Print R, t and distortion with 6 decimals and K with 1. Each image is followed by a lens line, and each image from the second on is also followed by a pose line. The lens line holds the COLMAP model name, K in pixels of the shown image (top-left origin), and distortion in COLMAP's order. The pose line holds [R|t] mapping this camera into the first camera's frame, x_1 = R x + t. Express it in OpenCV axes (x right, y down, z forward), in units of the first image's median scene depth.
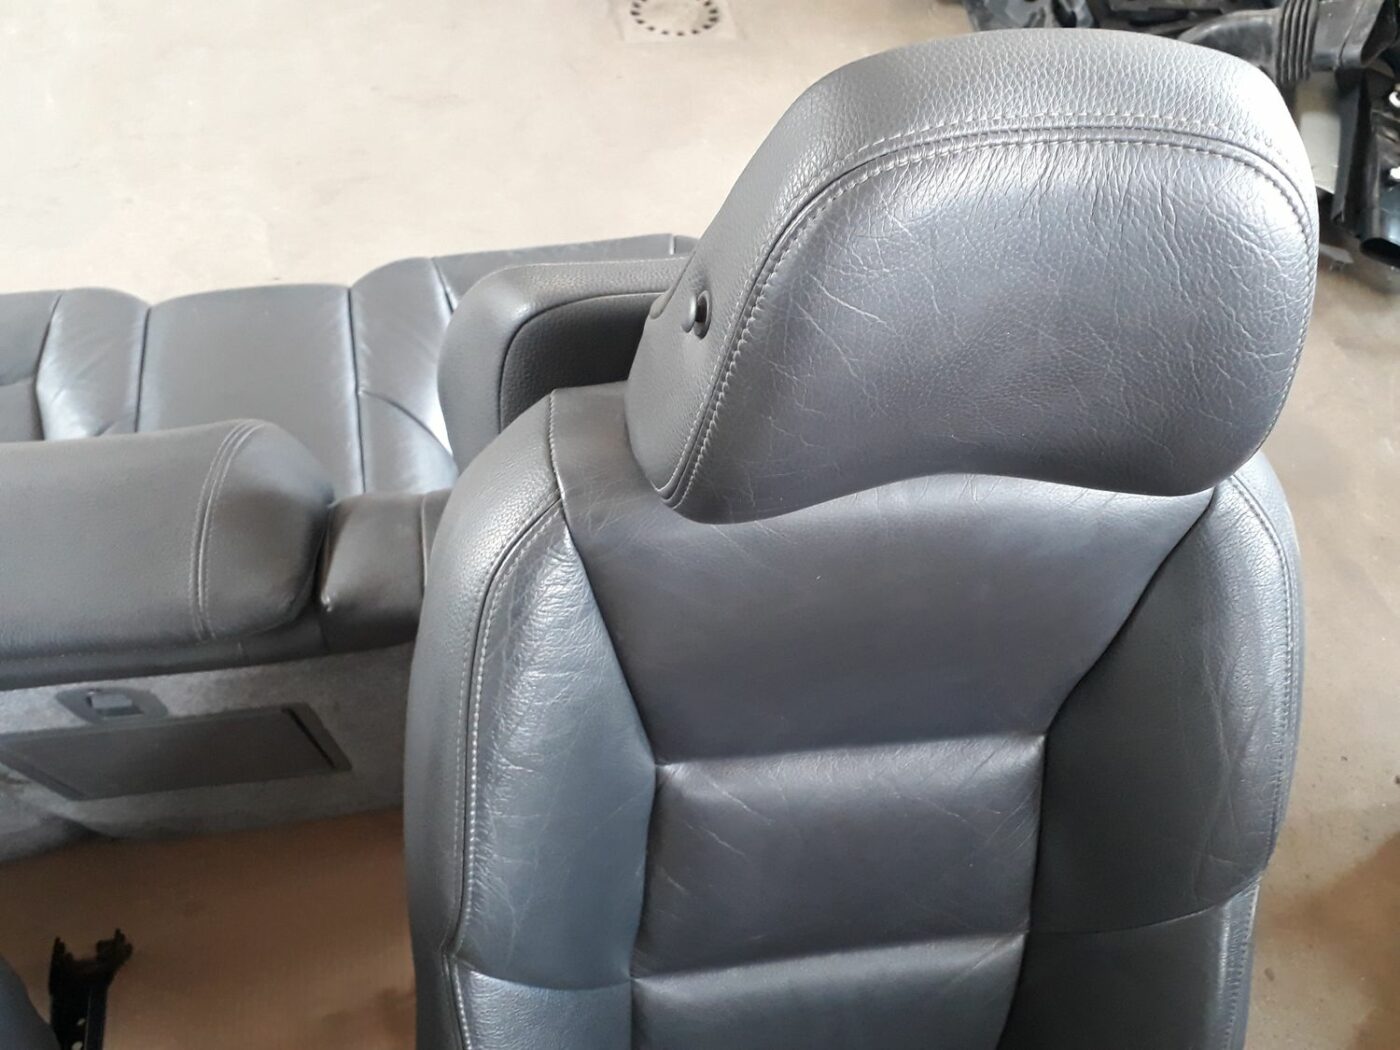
lens RADIAL K [[1381.5, 0, 722.0], [0, 1381.5, 523.6], [0, 0, 1]] dist [0.097319, -0.384759]
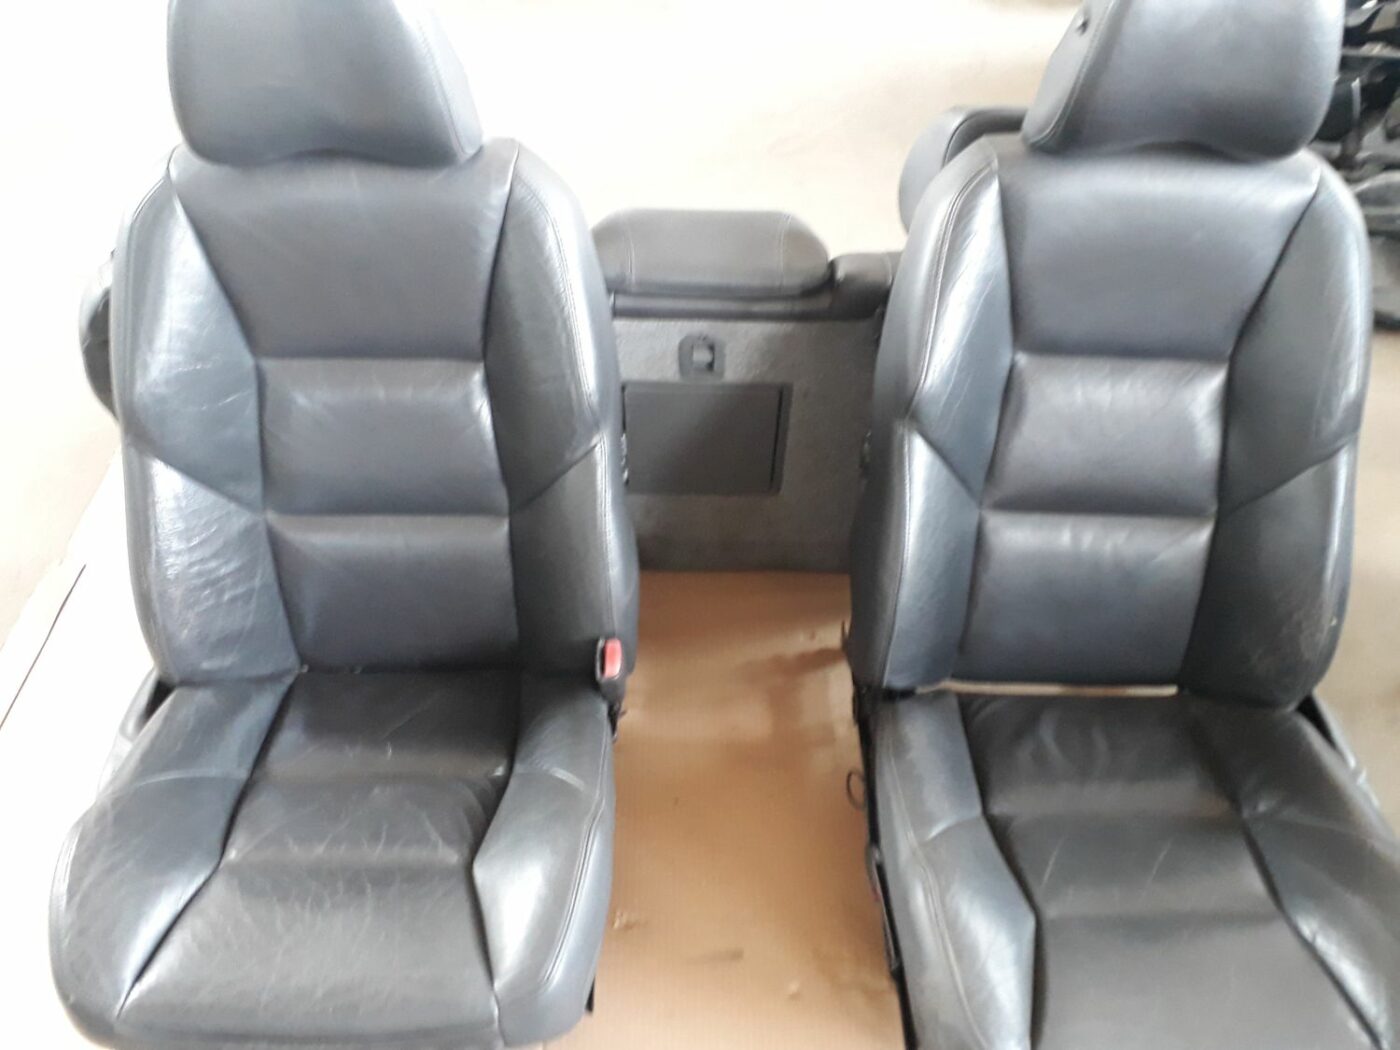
lens RADIAL K [[1315.5, 0, 700.0], [0, 1315.5, 525.0], [0, 0, 1]] dist [0.090006, -0.199796]
pose [[0.985432, 0.063643, -0.157710, -0.159576], [-0.096151, 0.973396, -0.207980, 0.782847], [0.140278, 0.220114, 0.965335, -0.724784]]
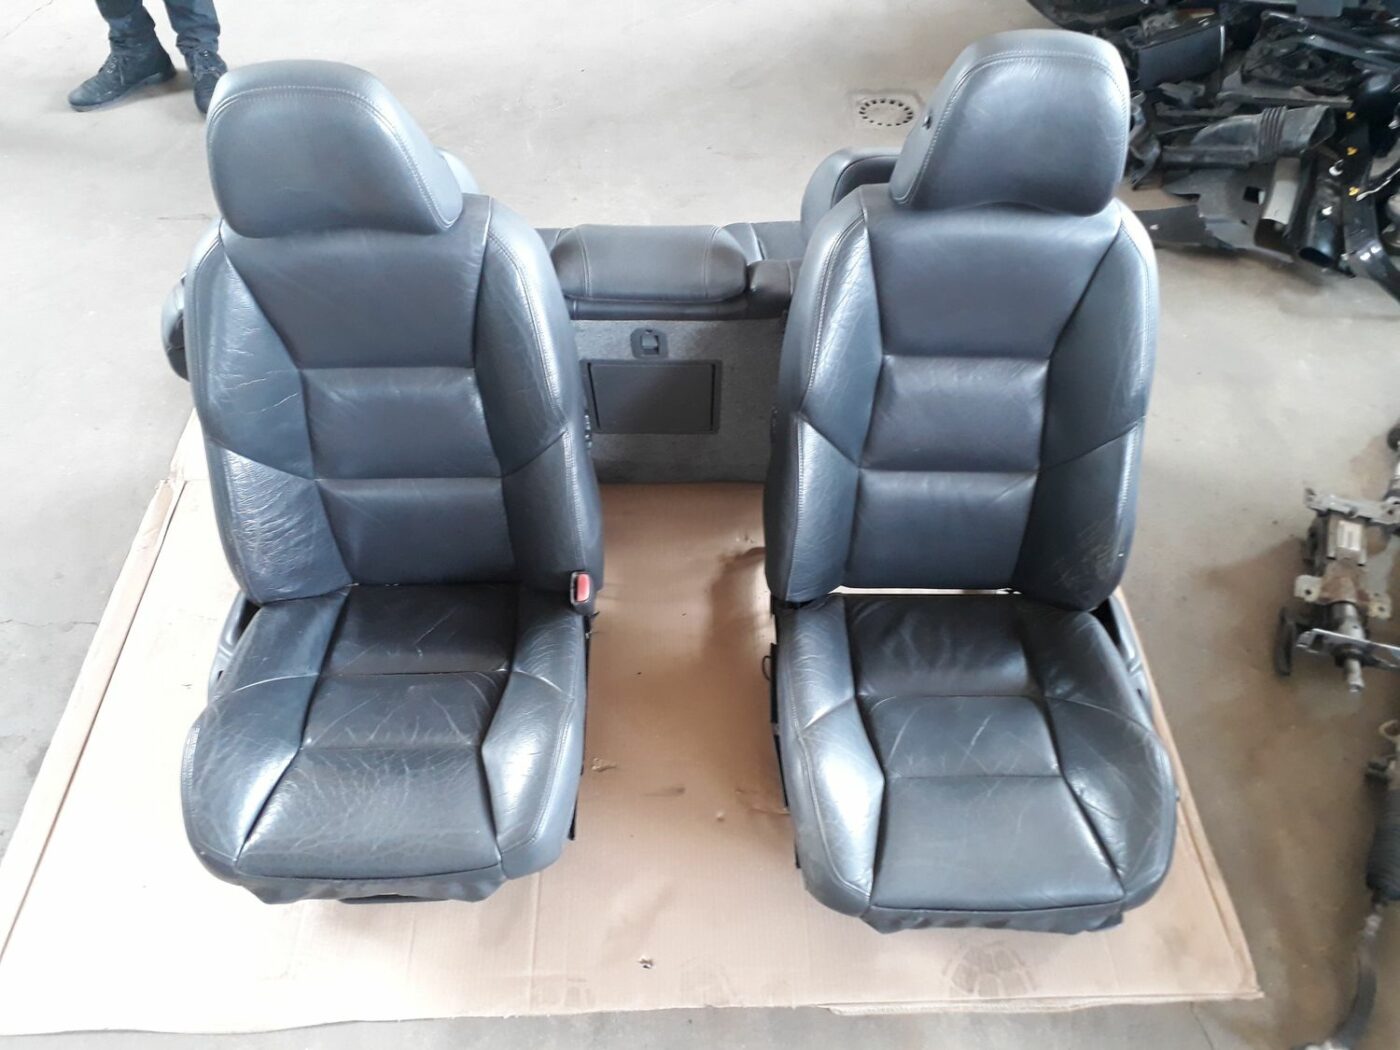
lens RADIAL K [[1093.9, 0, 700.0], [0, 1093.9, 525.0], [0, 0, 1]] dist [0.110459, -0.270866]
pose [[0.985649, 0.077438, -0.149997, -0.048407], [-0.083614, 0.995873, -0.035304, 0.544817], [0.146644, 0.047339, 0.988056, -0.918693]]
